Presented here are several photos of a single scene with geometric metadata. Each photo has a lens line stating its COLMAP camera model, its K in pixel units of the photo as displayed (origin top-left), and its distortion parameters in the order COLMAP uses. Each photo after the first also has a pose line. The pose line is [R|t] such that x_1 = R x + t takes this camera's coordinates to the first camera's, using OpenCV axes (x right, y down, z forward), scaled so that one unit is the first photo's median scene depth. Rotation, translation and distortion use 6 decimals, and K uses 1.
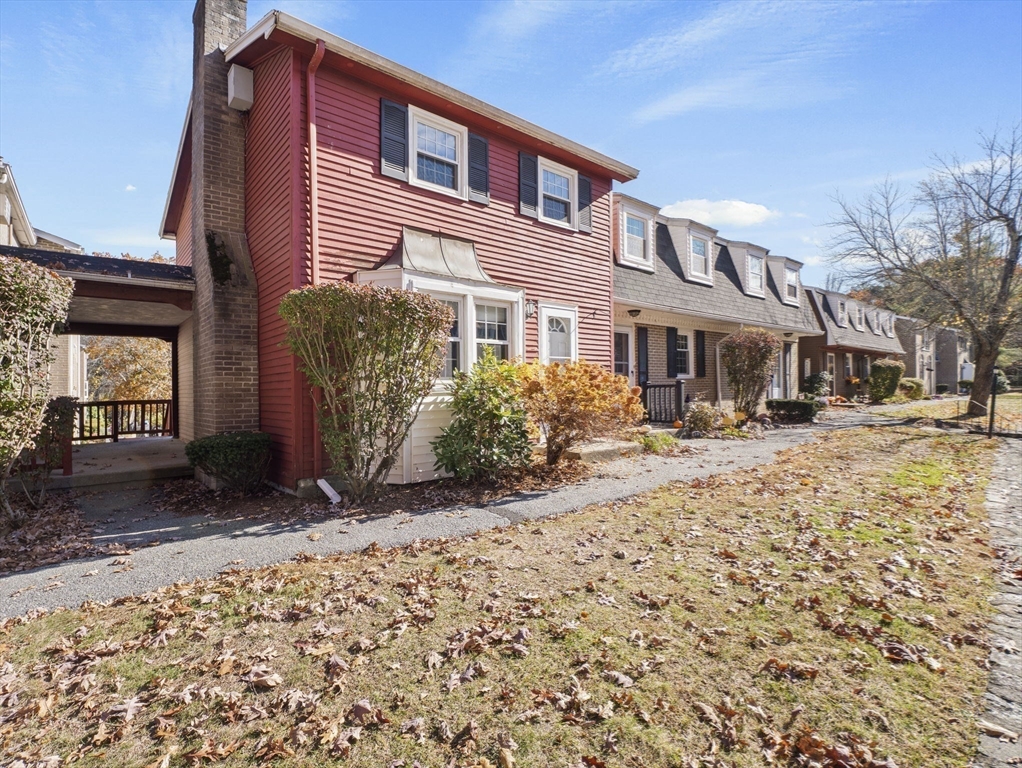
lens RADIAL K [[502.8, 0, 507.9], [0, 502.8, 384.0], [0, 0, 1]] dist [-0.003524, -0.001335]
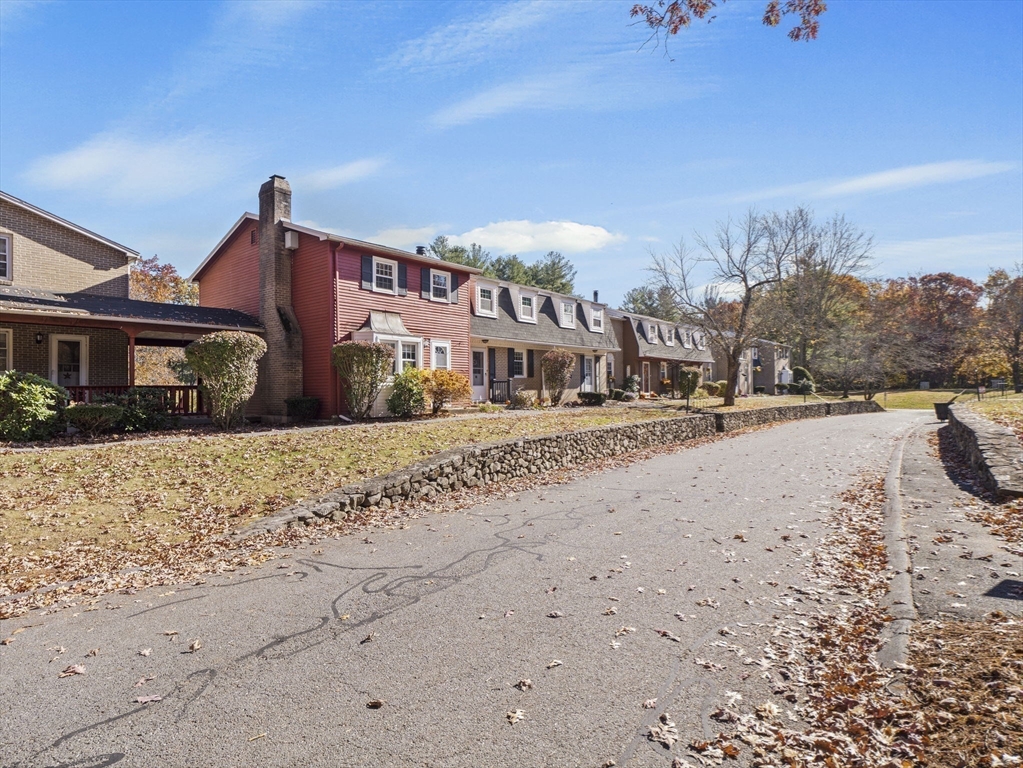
lens RADIAL K [[503.3, 0, 508.4], [0, 503.3, 384.0], [0, 0, 1]] dist [-0.003524, -0.001335]
pose [[0.980488, 0.007953, 0.196420, -0.029150], [-0.007797, 0.999968, -0.001564, 0.020555], [-0.196427, 0.000002, 0.980519, -1.070657]]
